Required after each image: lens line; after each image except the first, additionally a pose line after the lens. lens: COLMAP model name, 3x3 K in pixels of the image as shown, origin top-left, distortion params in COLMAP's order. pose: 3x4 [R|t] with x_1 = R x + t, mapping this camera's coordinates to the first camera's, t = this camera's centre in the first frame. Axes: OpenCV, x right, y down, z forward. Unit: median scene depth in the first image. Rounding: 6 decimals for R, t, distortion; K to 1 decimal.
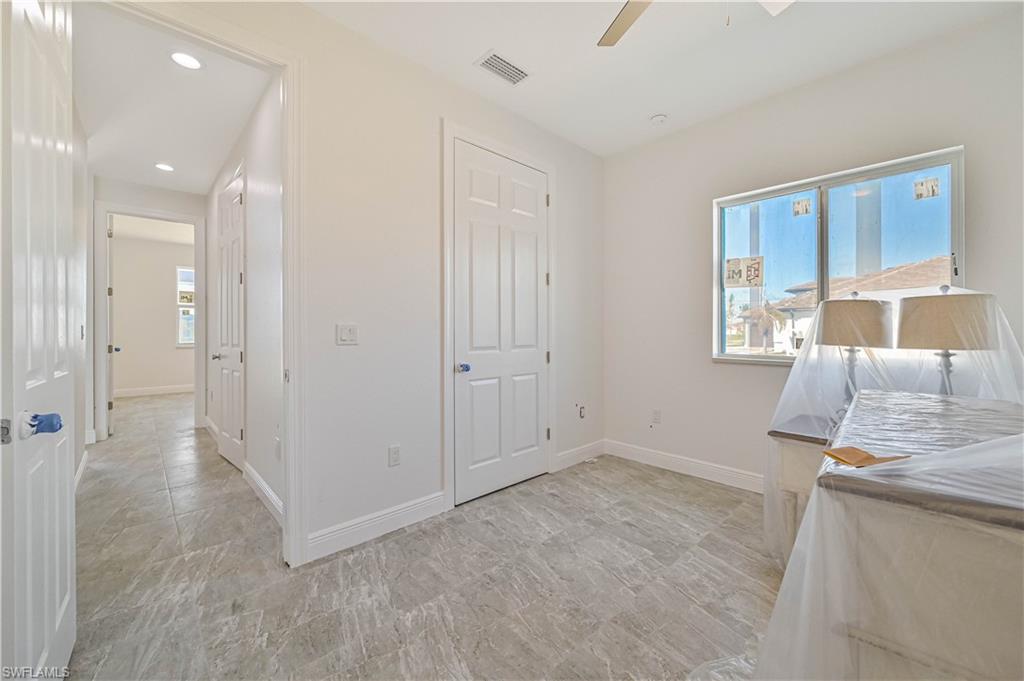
lens RADIAL K [[405.6, 0, 515.6], [0, 405.6, 333.1], [0, 0, 1]] dist [-0.002955, 0.000014]
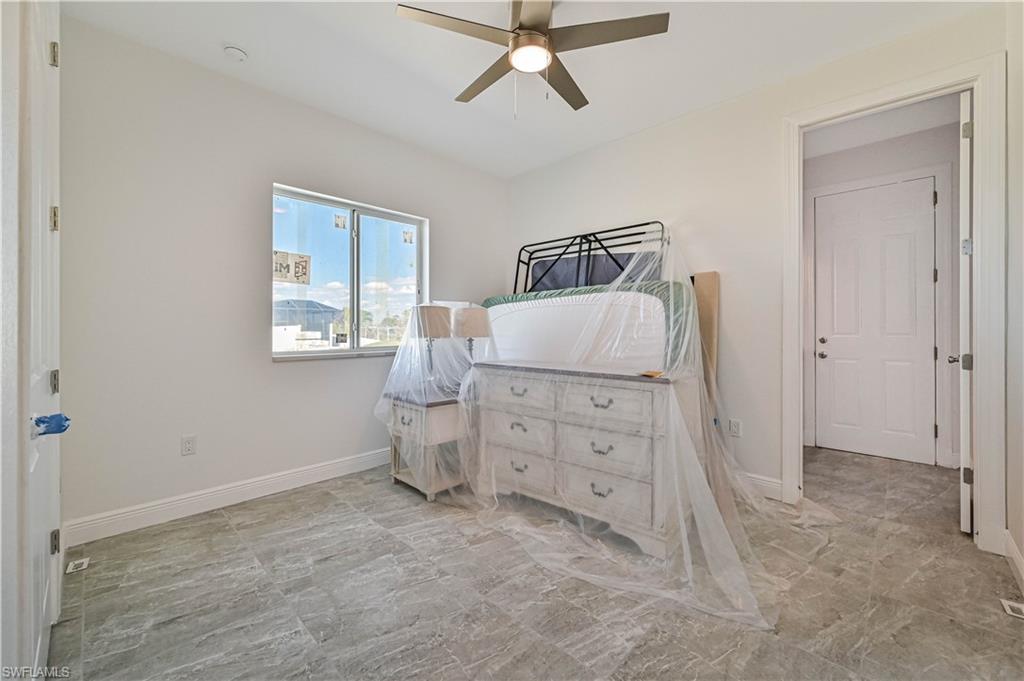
lens RADIAL K [[405.6, 0, 516.7], [0, 405.6, 321.2], [0, 0, 1]] dist [-0.002955, 0.000014]
pose [[-0.051126, 0.020036, 0.998491, -0.509082], [0.008335, 0.999772, -0.019635, 0.004922], [-0.998657, 0.007318, -0.051281, 0.574659]]
